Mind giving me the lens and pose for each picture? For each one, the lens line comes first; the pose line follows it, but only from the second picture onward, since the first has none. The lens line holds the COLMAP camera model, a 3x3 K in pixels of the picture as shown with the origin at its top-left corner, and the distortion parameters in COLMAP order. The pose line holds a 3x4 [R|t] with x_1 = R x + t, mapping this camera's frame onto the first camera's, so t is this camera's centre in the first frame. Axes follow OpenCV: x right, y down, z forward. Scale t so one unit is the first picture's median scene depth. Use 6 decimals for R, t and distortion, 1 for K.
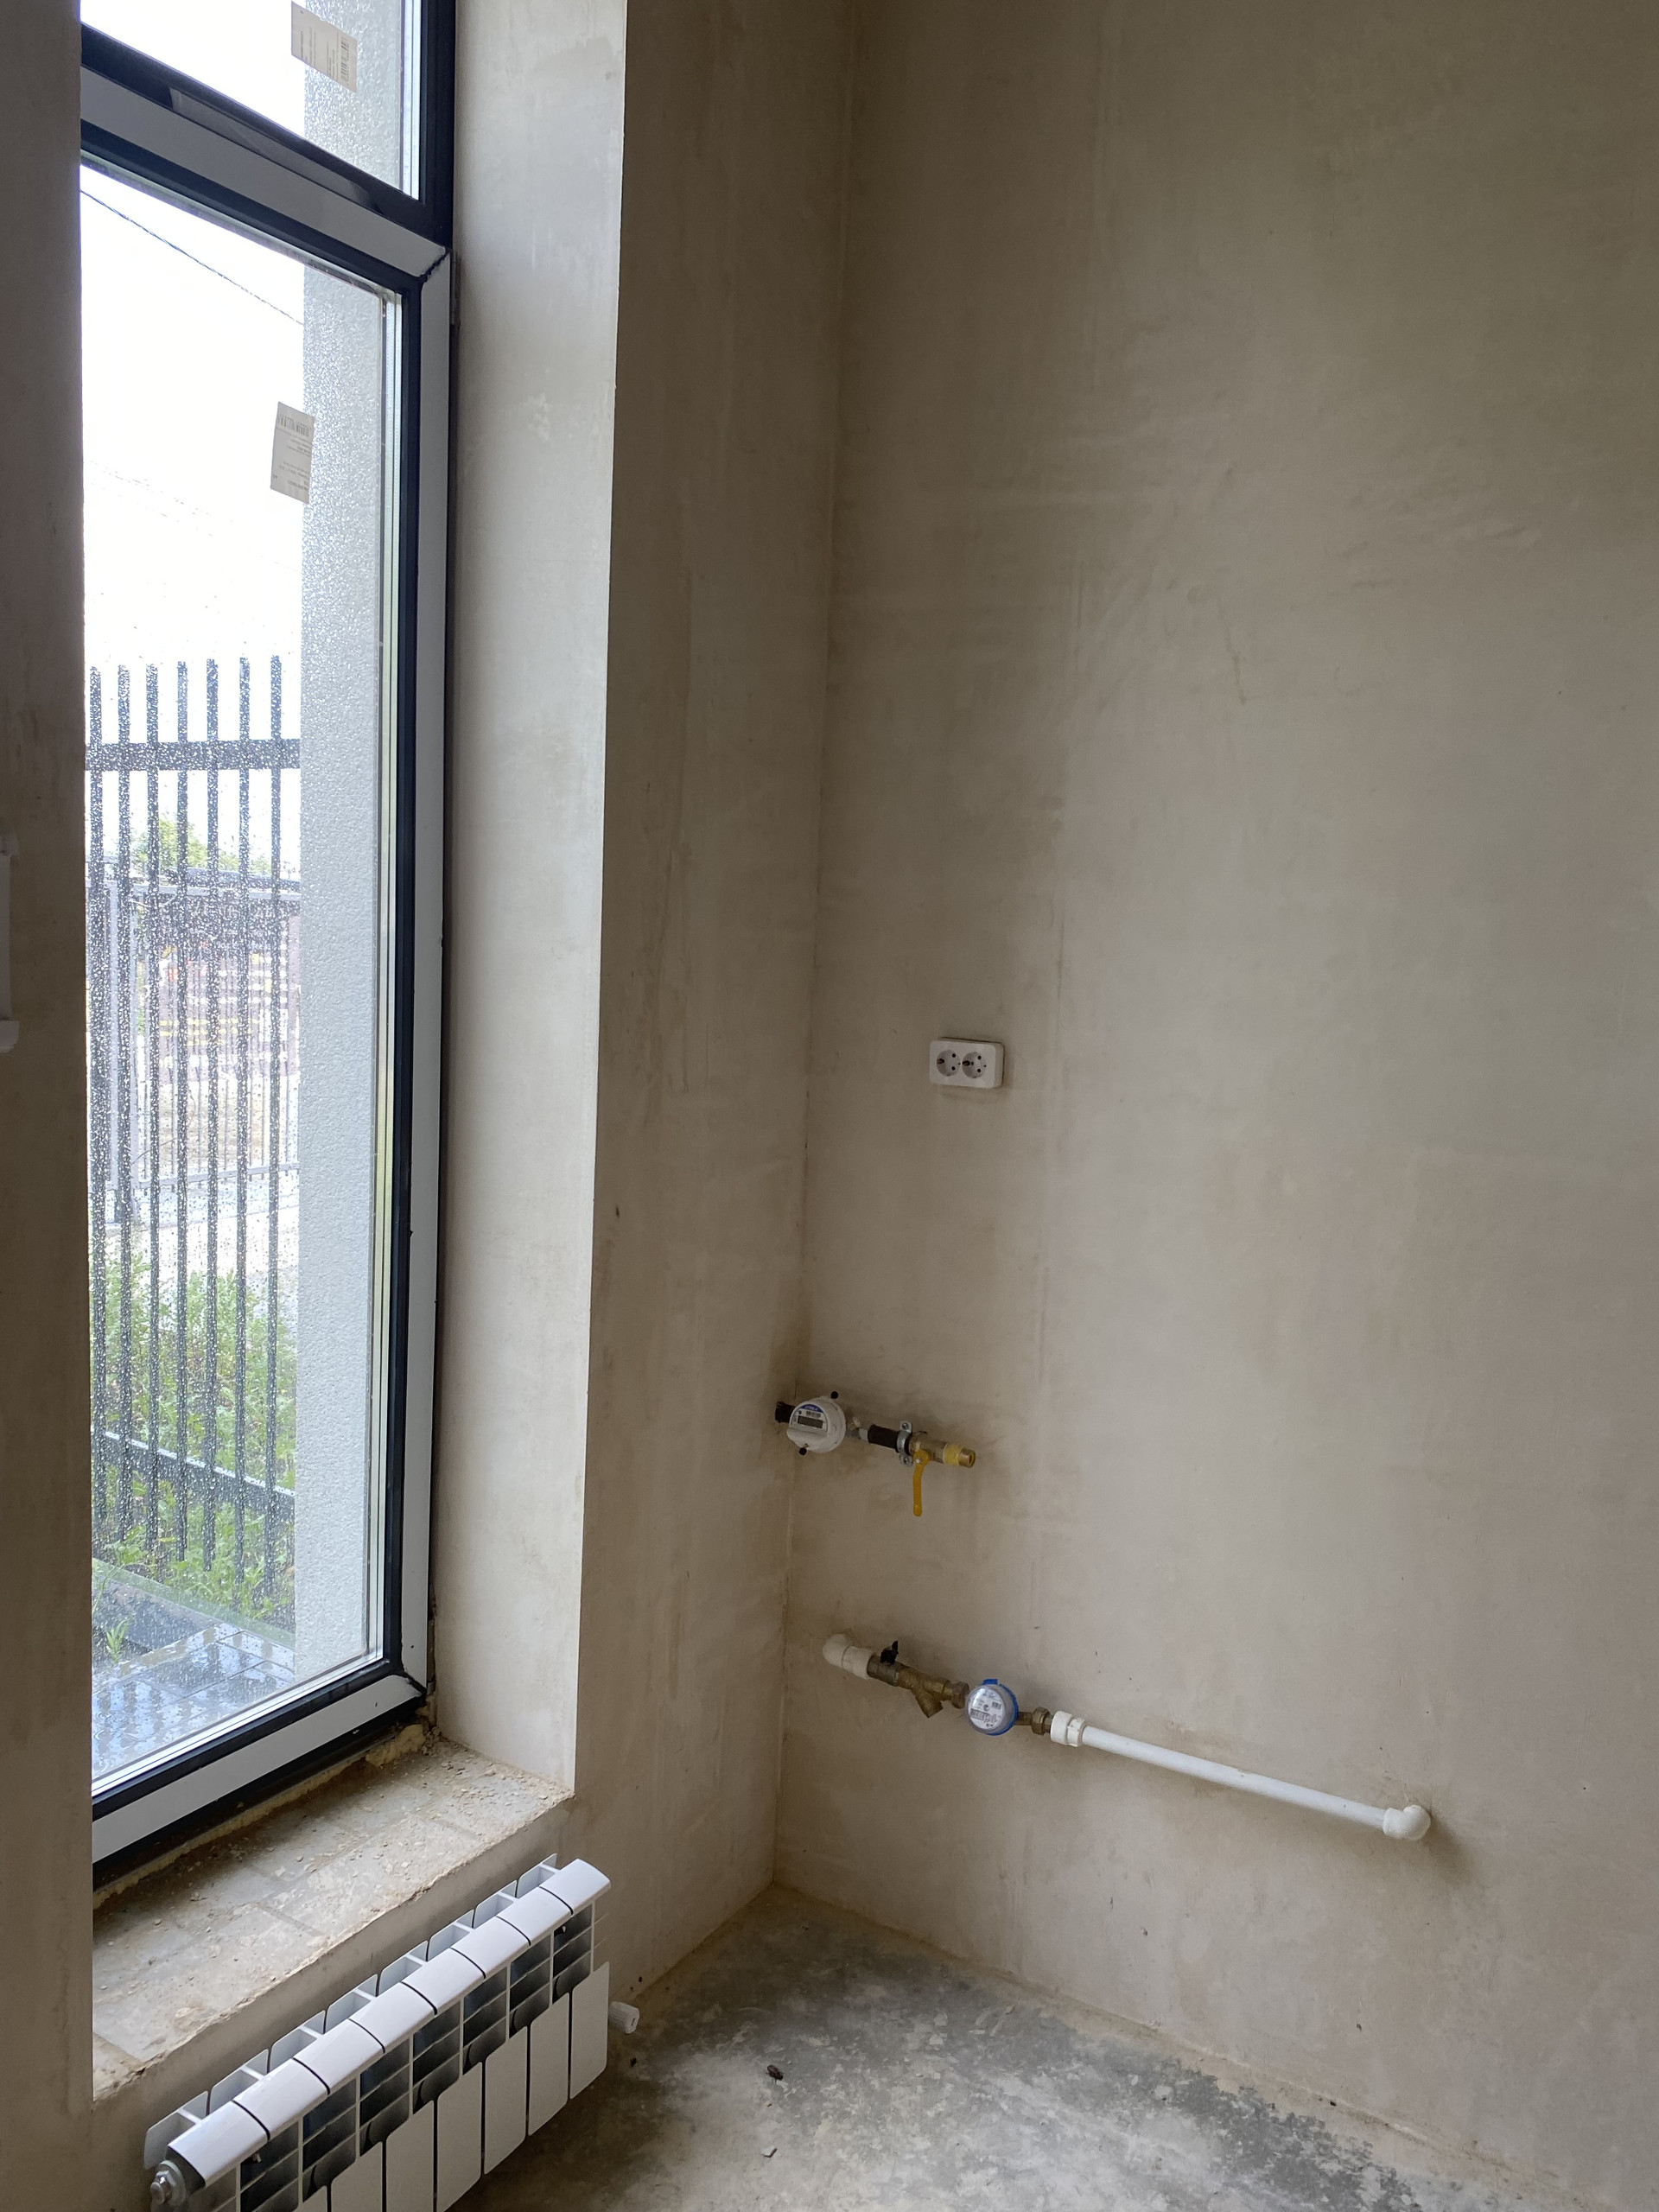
lens RADIAL K [[1659.6, 0, 822.0], [0, 1659.6, 1069.1], [0, 0, 1]] dist [-0.033999, -0.004453]
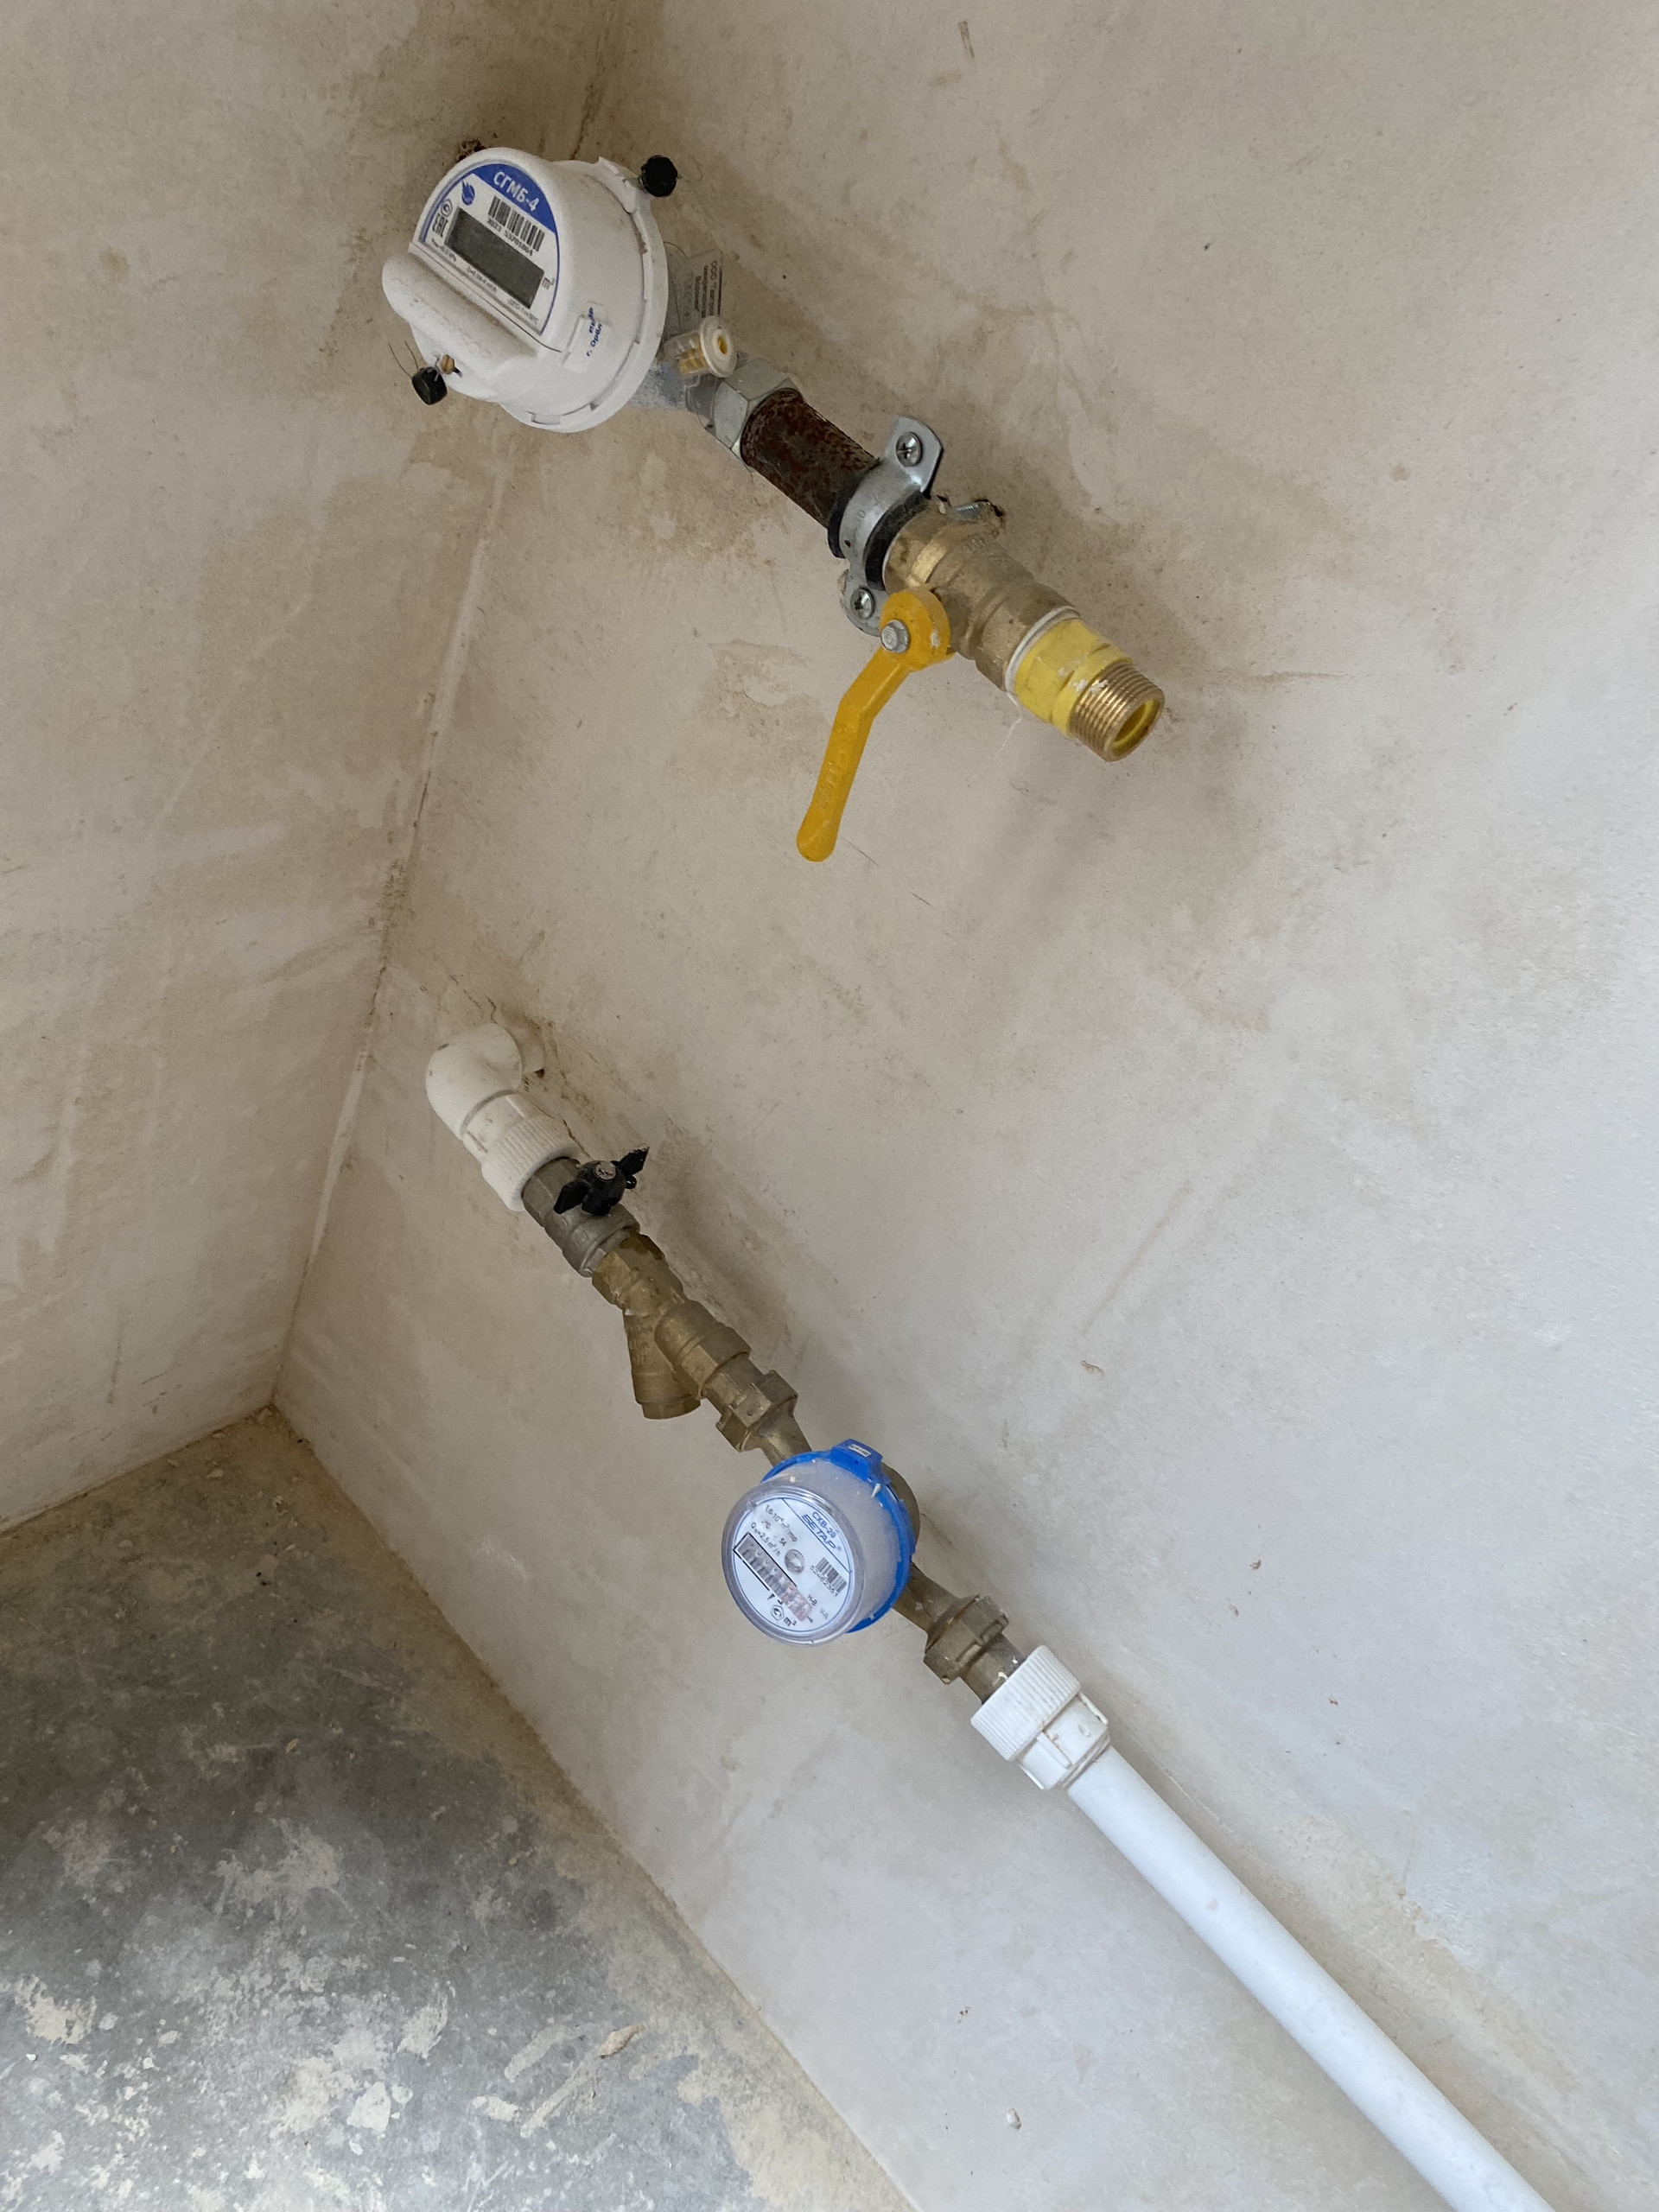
lens RADIAL K [[1659.6, 0, 822.0], [0, 1659.6, 1069.1], [0, 0, 1]] dist [-0.033999, -0.004453]
pose [[0.927920, 0.372276, 0.019367, 0.067628], [-0.318915, 0.765866, 0.558339, 0.169625], [0.193023, -0.524270, 0.829387, 0.816956]]
